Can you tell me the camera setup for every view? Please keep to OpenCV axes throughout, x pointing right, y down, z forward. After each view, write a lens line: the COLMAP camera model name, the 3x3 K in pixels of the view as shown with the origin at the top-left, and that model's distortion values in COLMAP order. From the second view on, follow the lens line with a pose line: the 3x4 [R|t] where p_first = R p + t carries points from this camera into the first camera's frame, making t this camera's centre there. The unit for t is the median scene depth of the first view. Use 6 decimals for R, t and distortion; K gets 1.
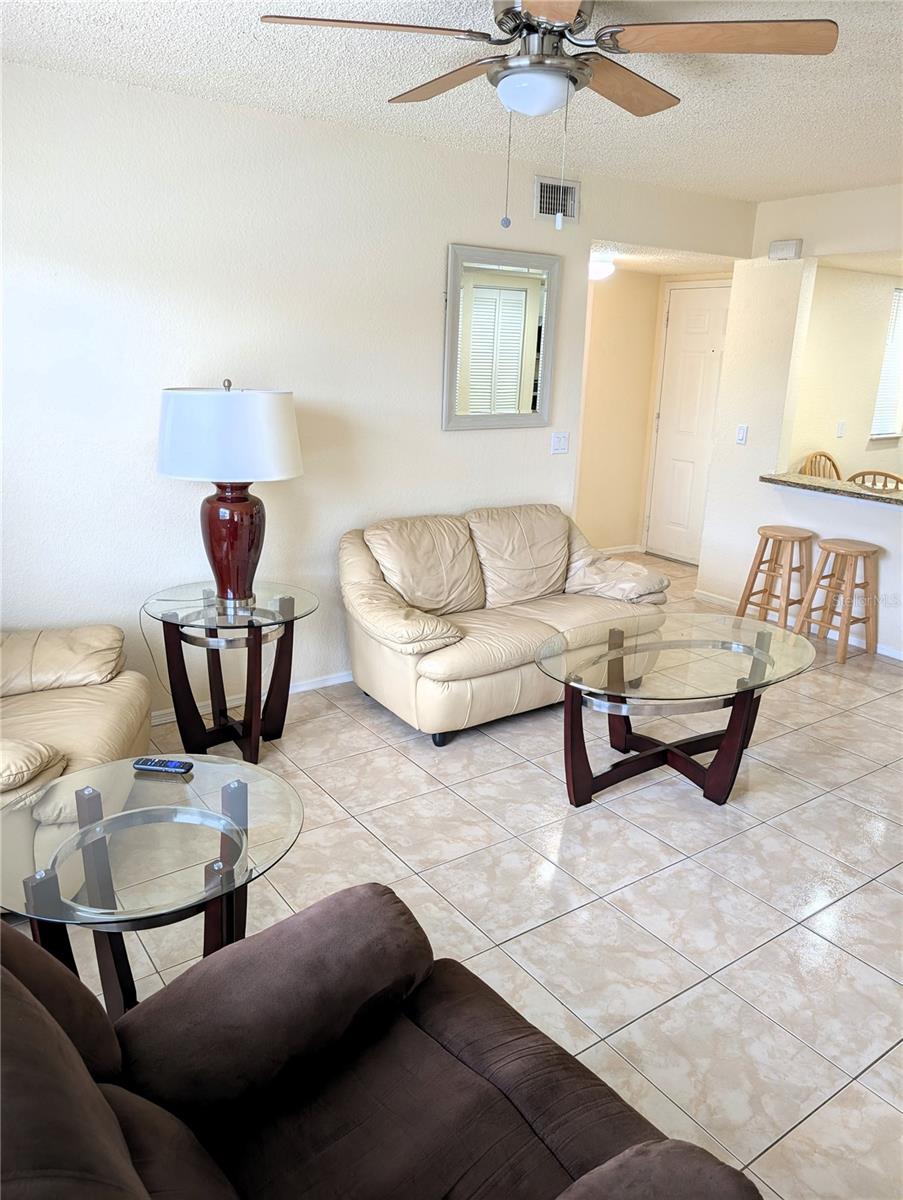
lens RADIAL K [[854.2, 0, 428.1], [0, 854.2, 596.3], [0, 0, 1]] dist [0.022071, -0.023284]
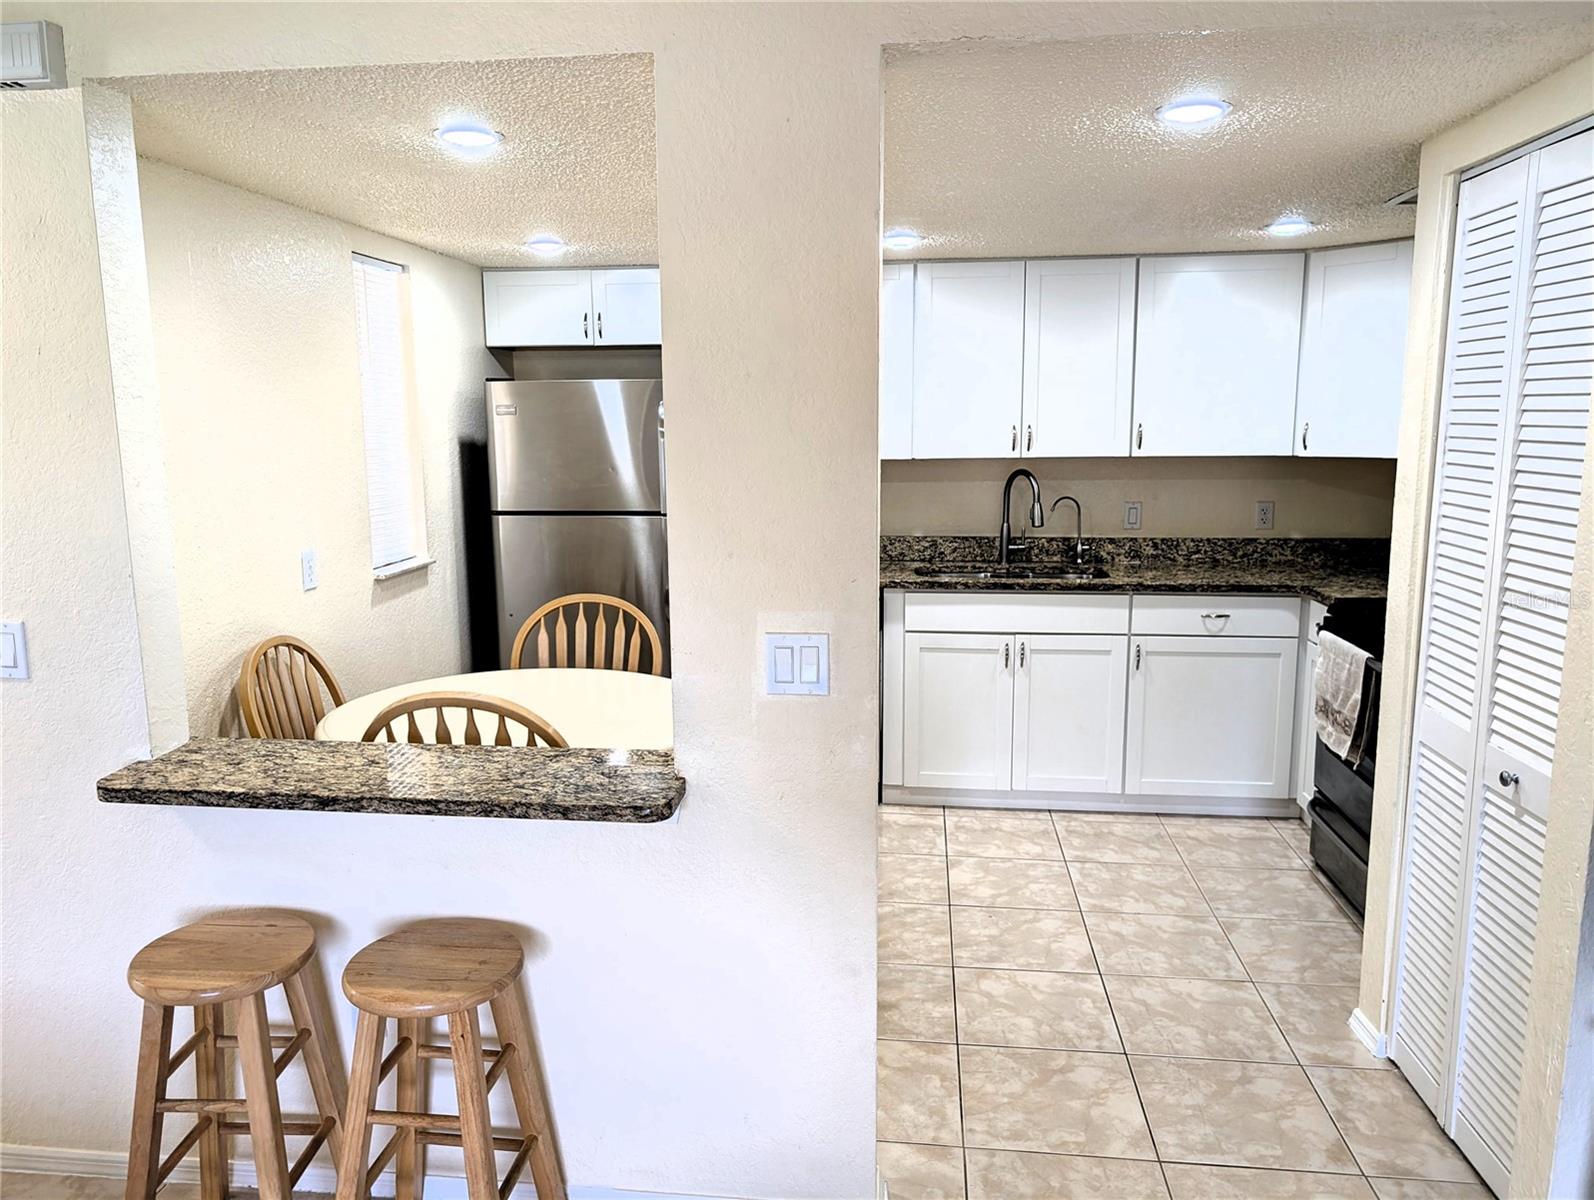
lens RADIAL K [[1146.9, 0, 779.8], [0, 1146.9, 593.5], [0, 0, 1]] dist [0.047099, -0.001147]
pose [[0.653368, -0.148164, 0.742400, 0.249283], [0.232297, 0.972590, -0.010335, -0.146401], [-0.720519, 0.179210, 0.669877, 0.540893]]
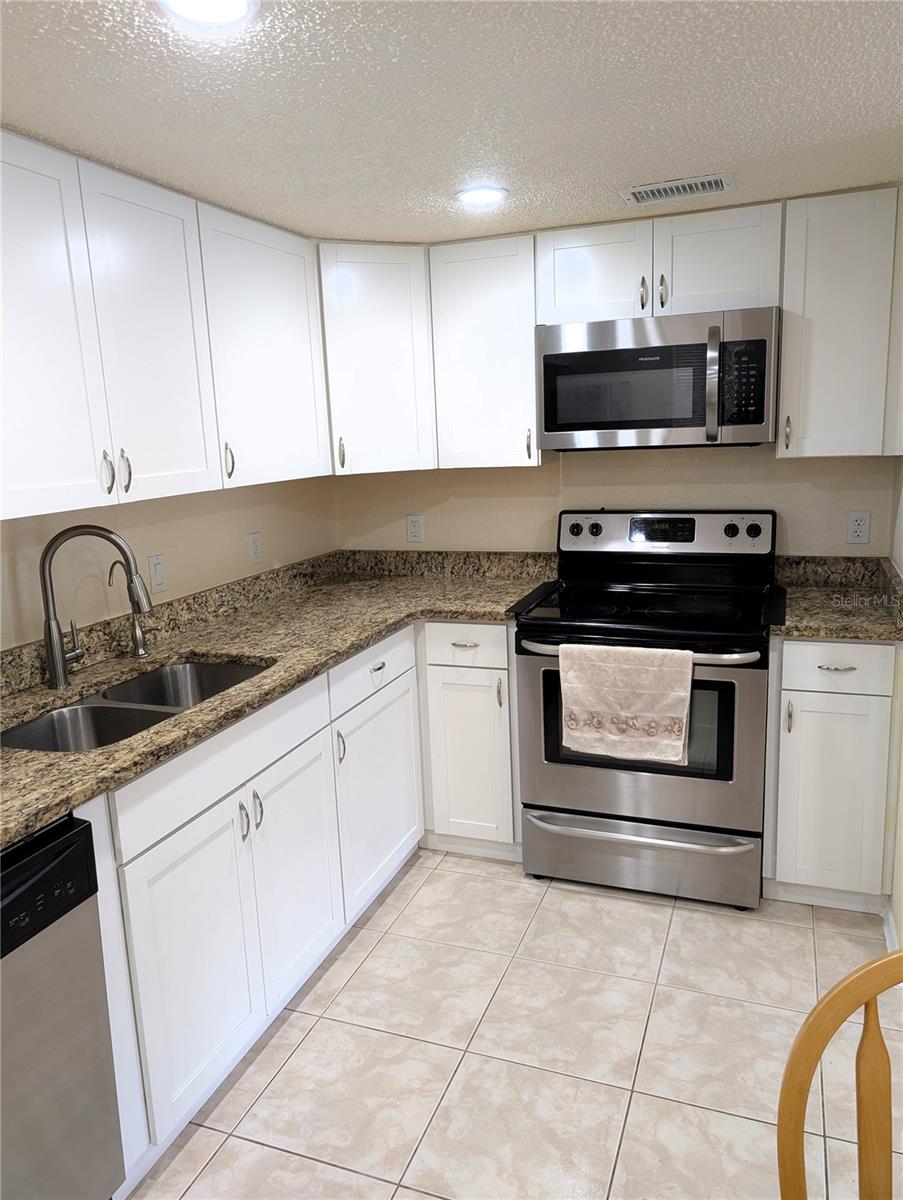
lens RADIAL K [[880.3, 0, 453.3], [0, 880.3, 598.7], [0, 0, 1]] dist [0.034582, 0.000040]
pose [[-0.570927, -0.159815, 0.805296, 0.630578], [0.254761, 0.897966, 0.358823, -0.285346], [-0.780474, 0.410019, -0.471958, 1.084542]]
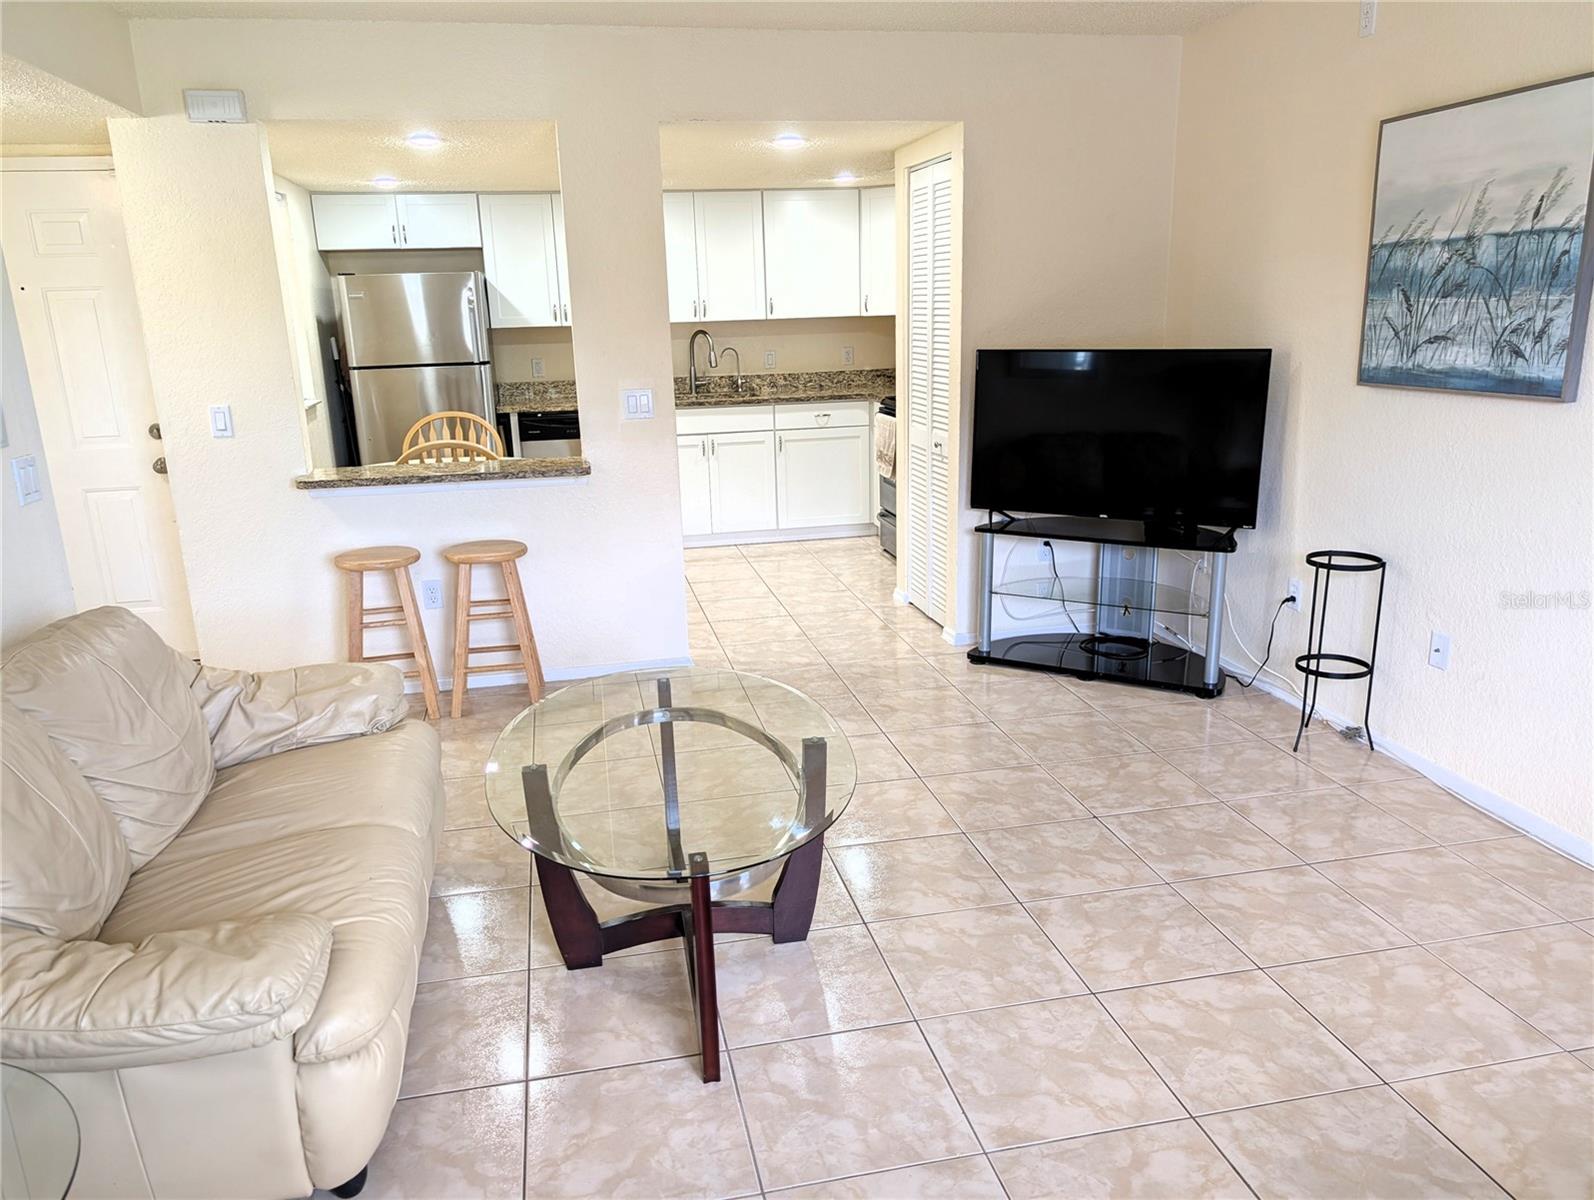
lens RADIAL K [[1132.0, 0, 790.9], [0, 1132.0, 608.3], [0, 0, 1]] dist [0.026408, -0.020433]
pose [[0.373339, -0.278291, 0.884970, -0.223249], [0.292250, 0.940654, 0.172510, -0.092815], [-0.880459, 0.194228, 0.432513, 0.361358]]
